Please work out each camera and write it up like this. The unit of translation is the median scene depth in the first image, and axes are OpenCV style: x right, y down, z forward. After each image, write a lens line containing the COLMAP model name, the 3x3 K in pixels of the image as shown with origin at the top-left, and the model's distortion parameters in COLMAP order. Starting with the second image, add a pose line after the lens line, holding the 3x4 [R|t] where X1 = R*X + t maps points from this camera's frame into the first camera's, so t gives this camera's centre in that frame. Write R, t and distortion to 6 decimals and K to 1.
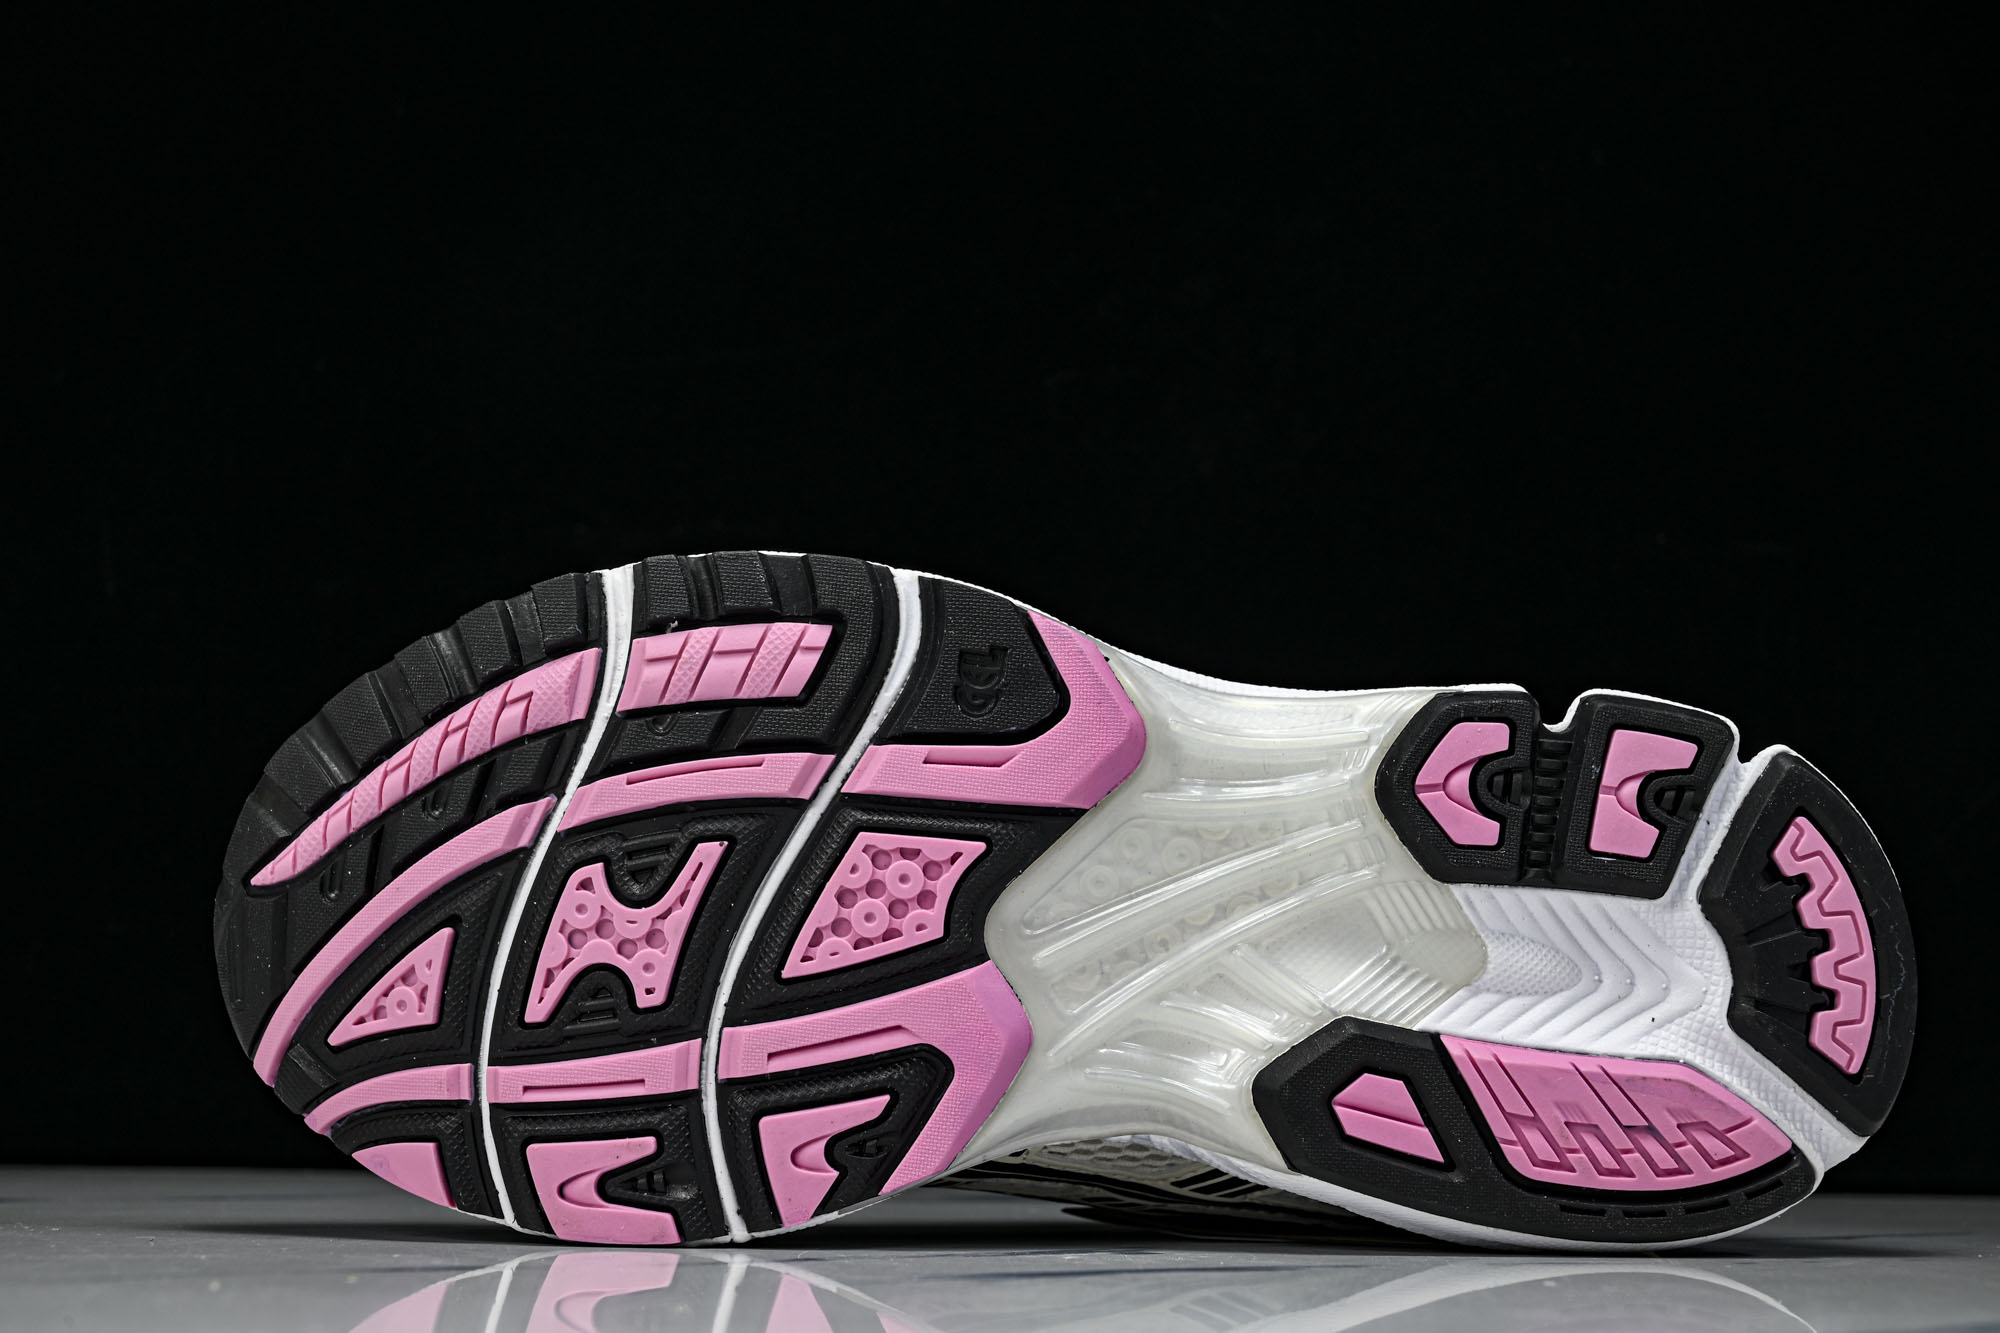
lens RADIAL K [[3562.6, 0, 999.6], [0, 3562.6, 665.9], [0, 0, 1]] dist [-0.063641, 0.000000]
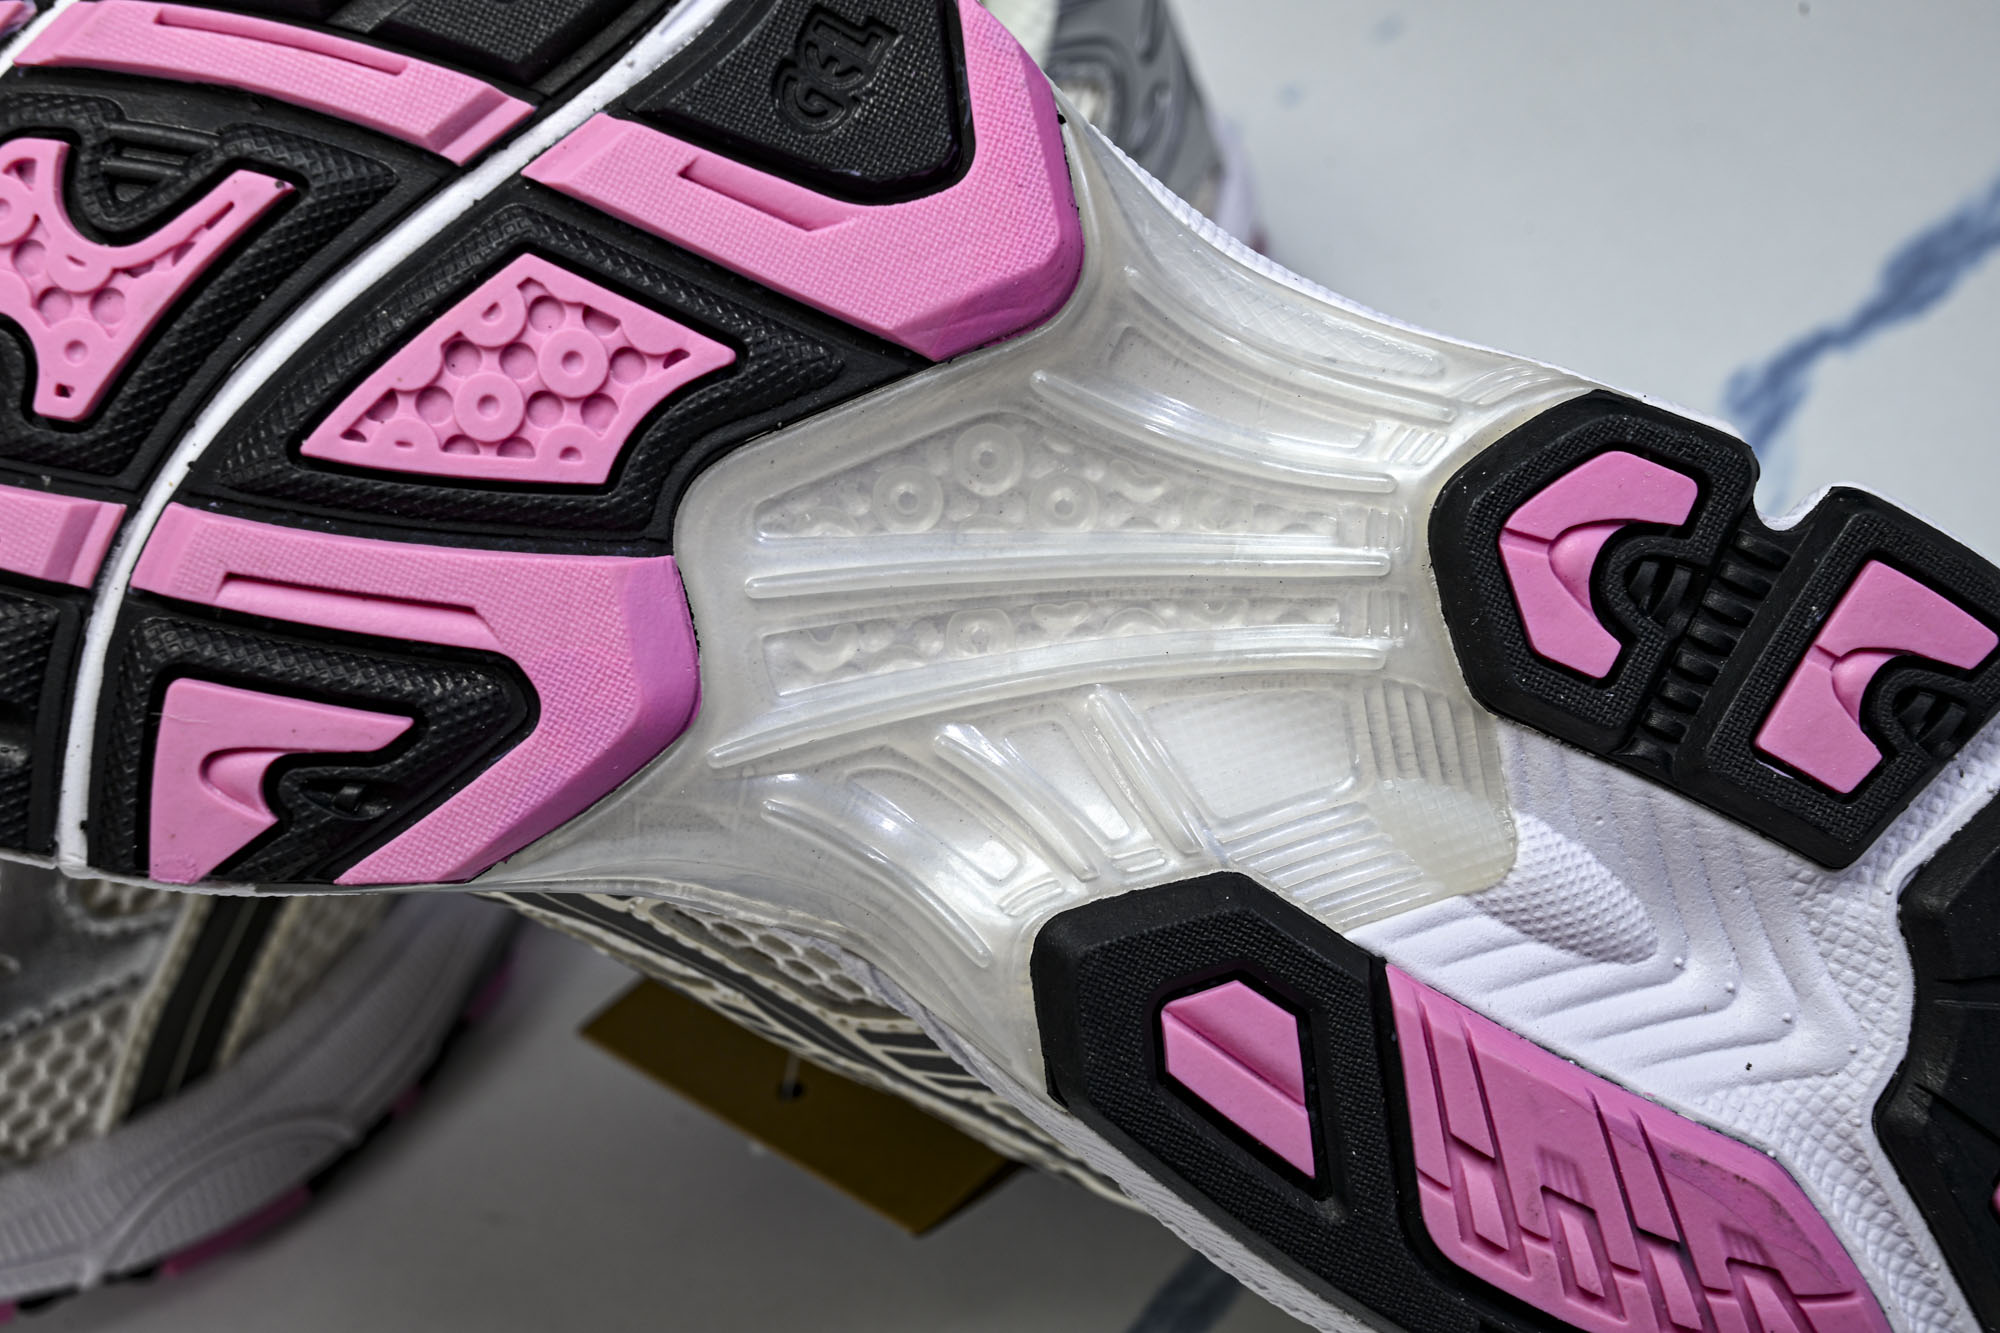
lens RADIAL K [[3189.5, 0, 1000.6], [0, 3189.5, 667.8], [0, 0, 1]] dist [-0.069768, 0.000000]
pose [[0.938695, 0.344535, 0.012122, 0.044944], [-0.344687, 0.937288, 0.051787, 0.055647], [0.006480, -0.052791, 0.998585, 0.504563]]
